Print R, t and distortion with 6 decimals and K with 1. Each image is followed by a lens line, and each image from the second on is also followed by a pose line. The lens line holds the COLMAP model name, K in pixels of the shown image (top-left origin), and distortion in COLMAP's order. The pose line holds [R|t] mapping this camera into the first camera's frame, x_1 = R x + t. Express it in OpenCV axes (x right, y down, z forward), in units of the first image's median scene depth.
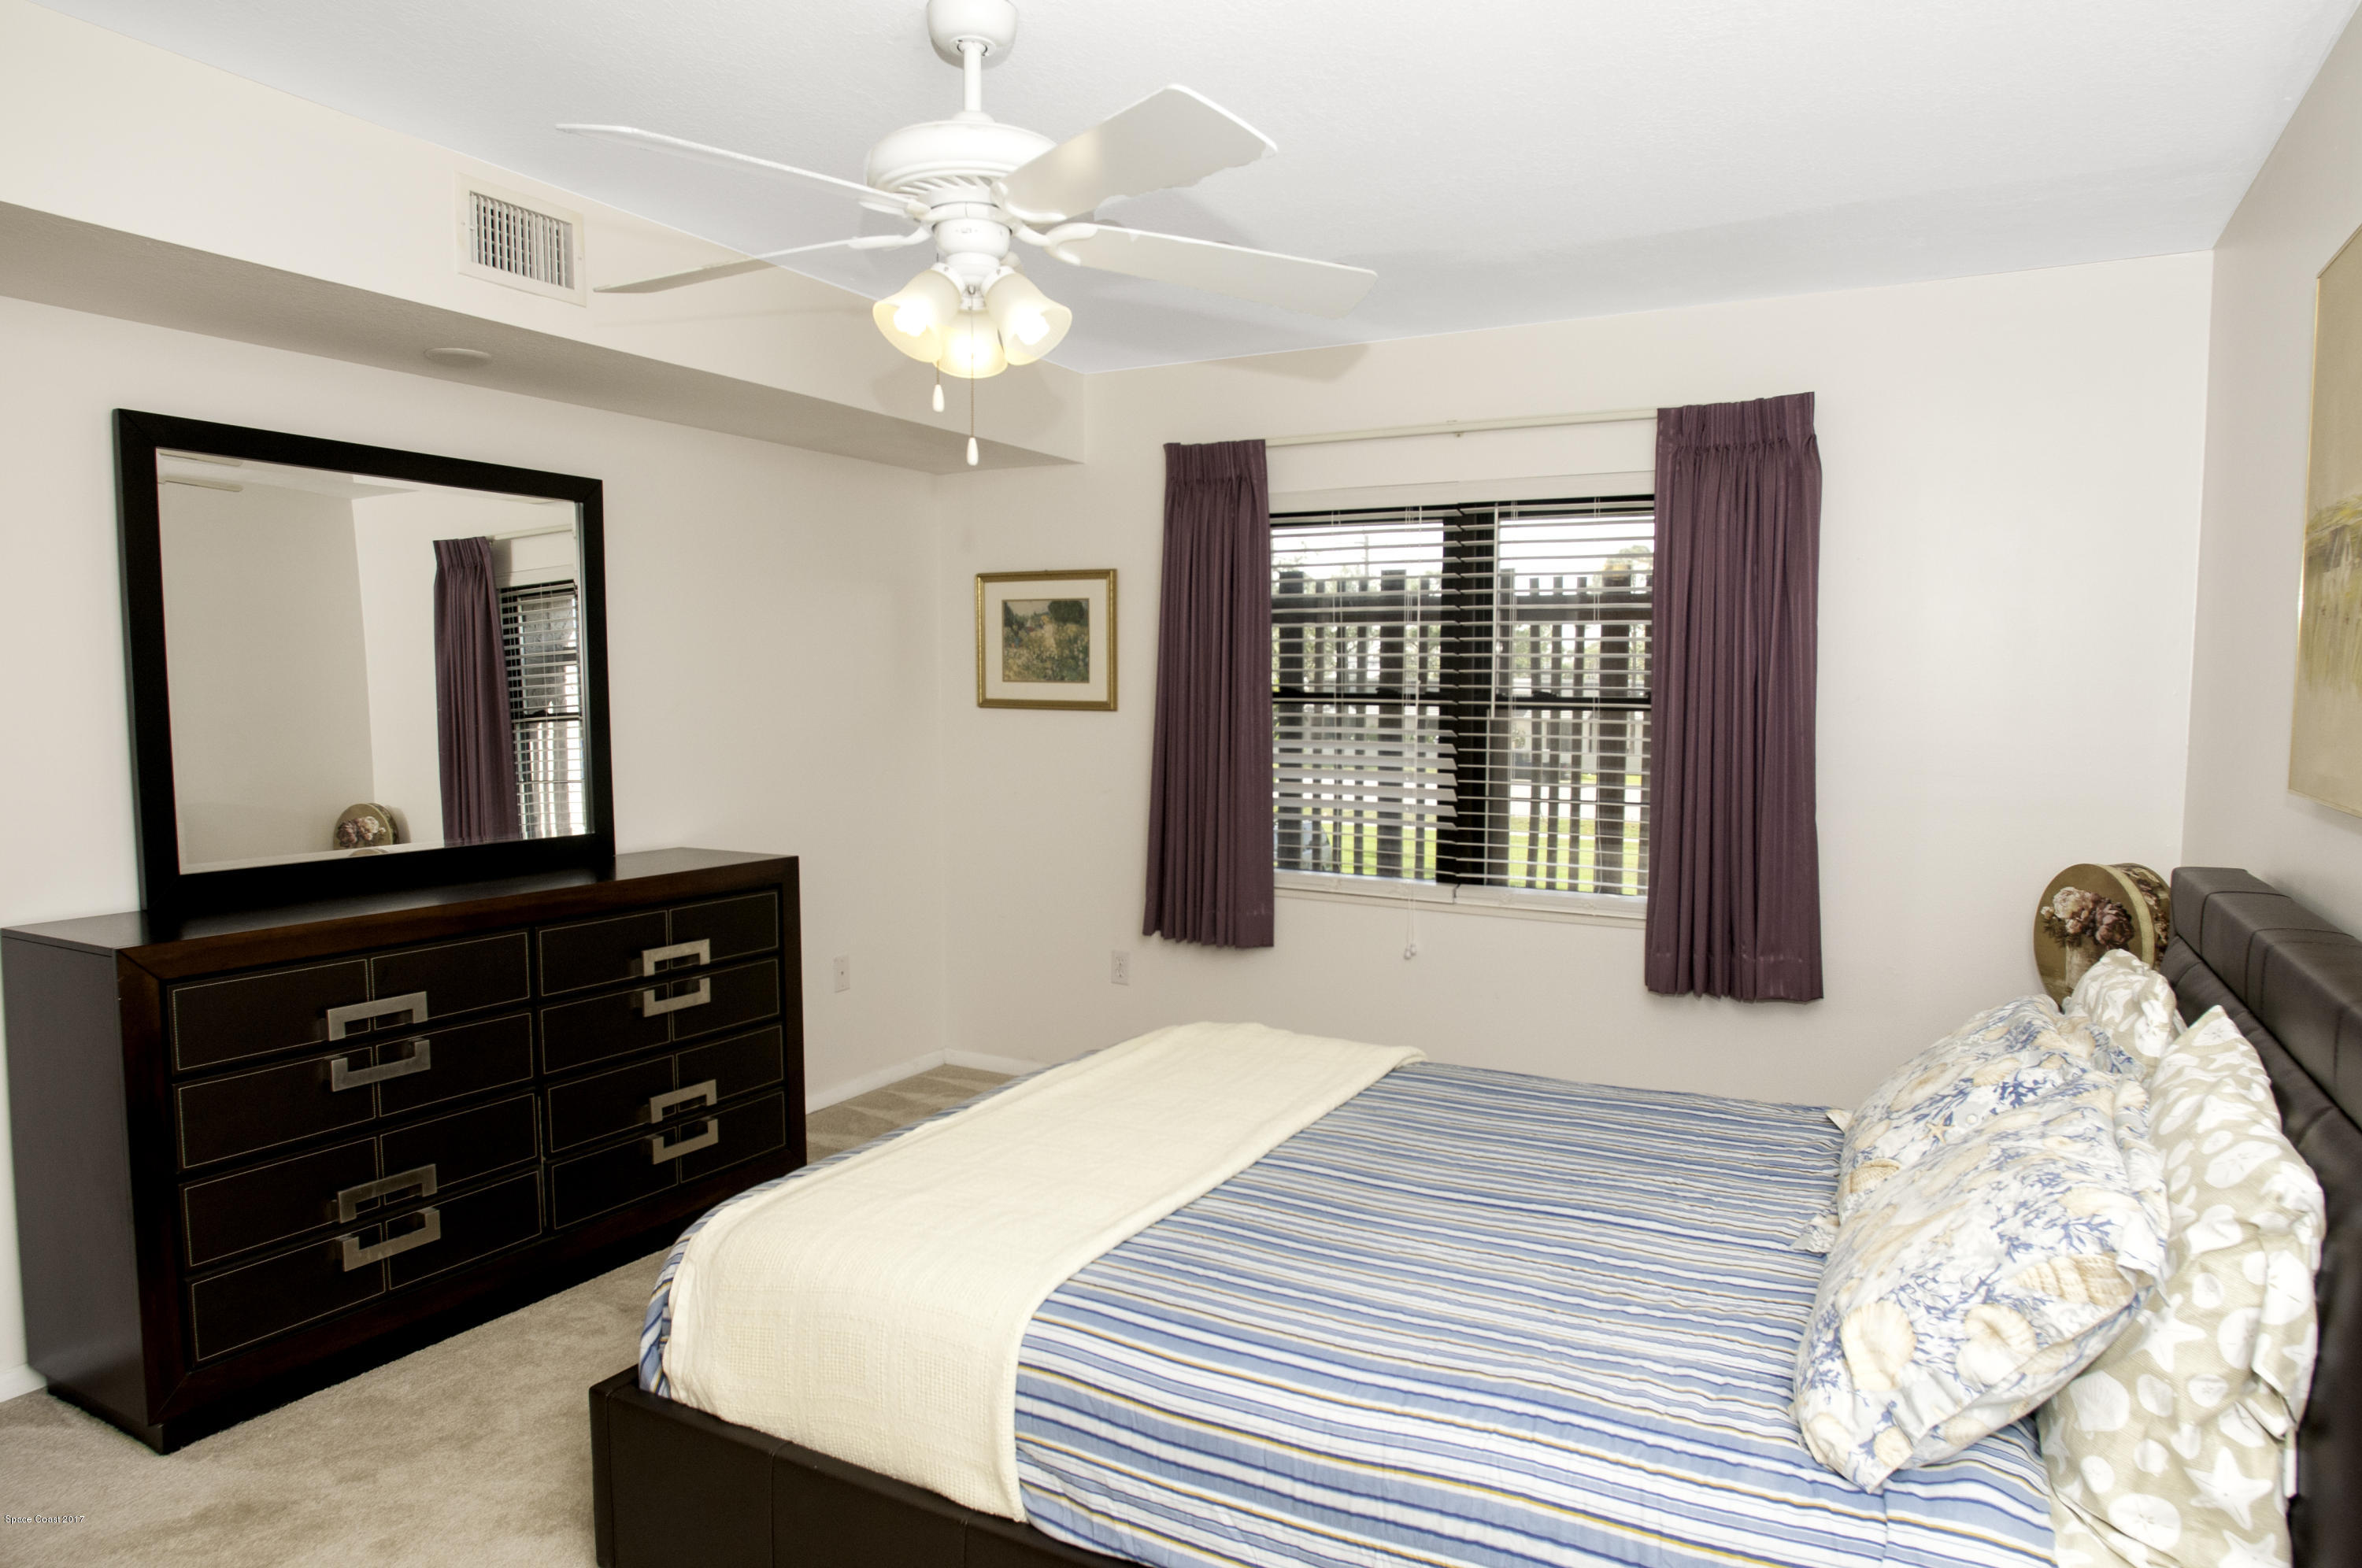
lens RADIAL K [[1439.9, 0, 1186.1], [0, 1439.9, 796.6], [0, 0, 1]] dist [-0.071962, 0.036880]
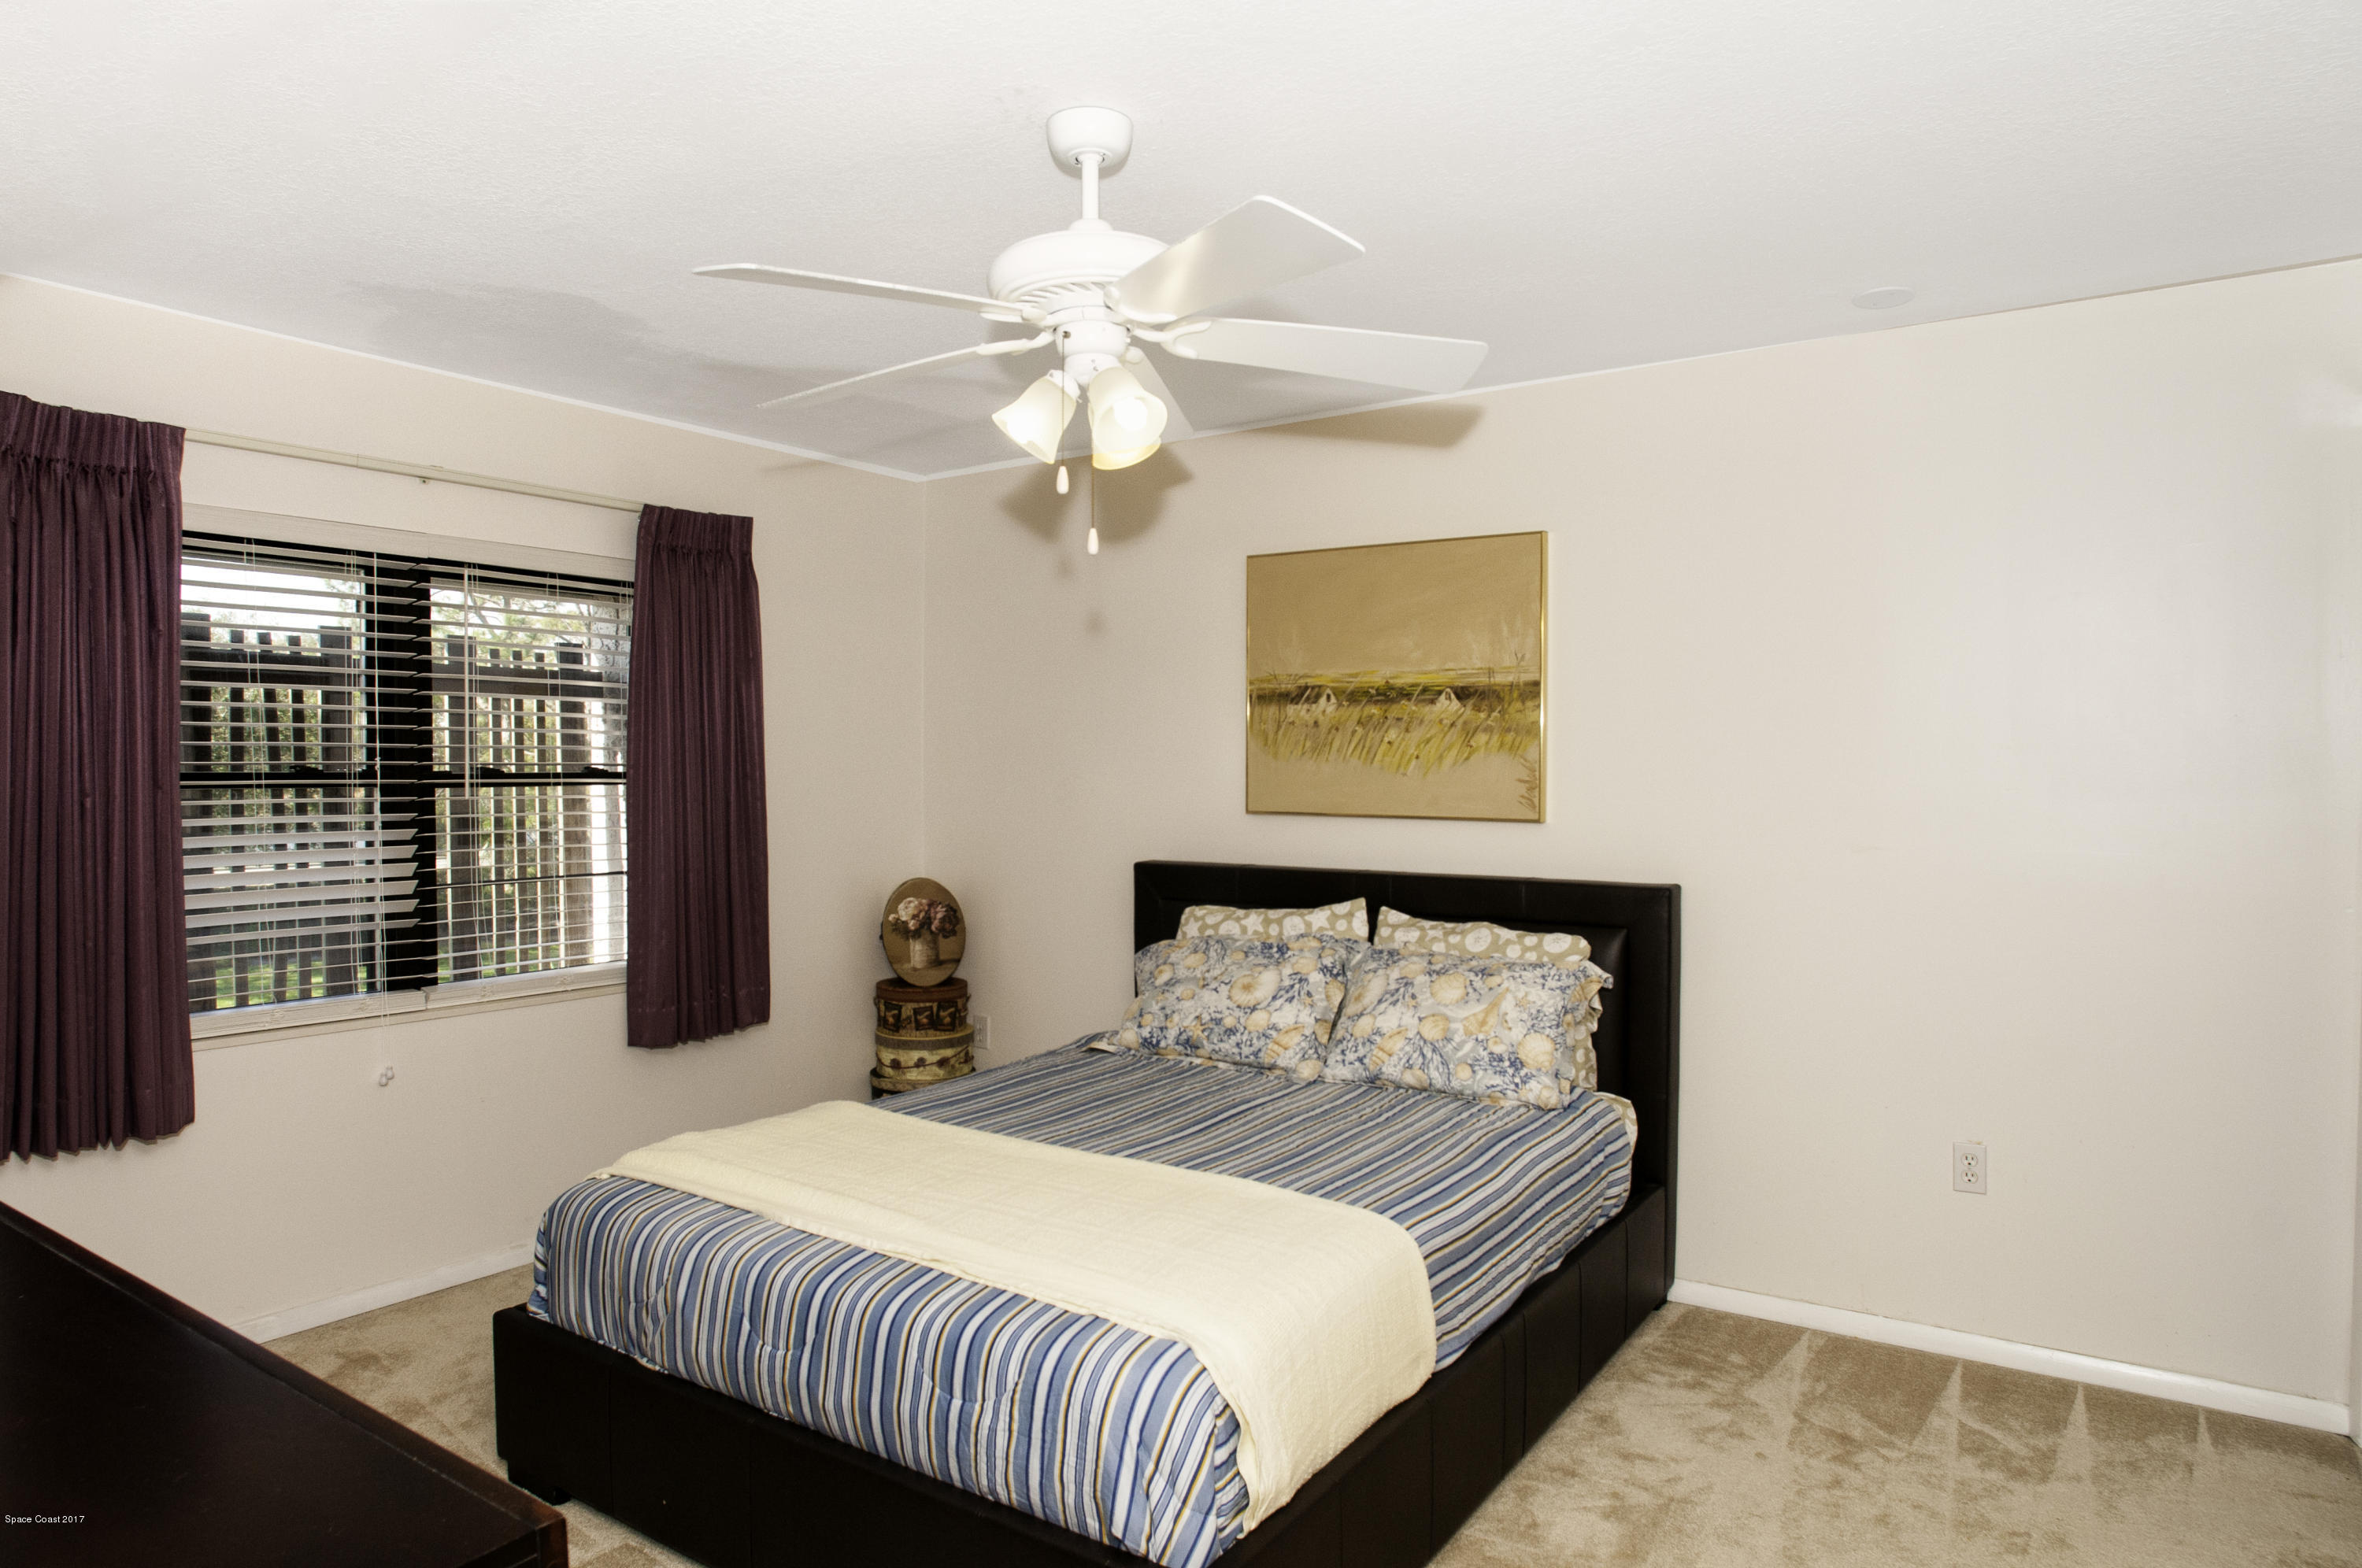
lens RADIAL K [[1453.7, 0, 1181.0], [0, 1453.7, 784.0], [0, 0, 1]] dist [0.038300, 0.038975]
pose [[0.137010, -0.024768, 0.990260, -0.663893], [0.075514, 0.997039, 0.014489, -0.043076], [-0.987687, 0.072793, 0.138474, 0.424849]]
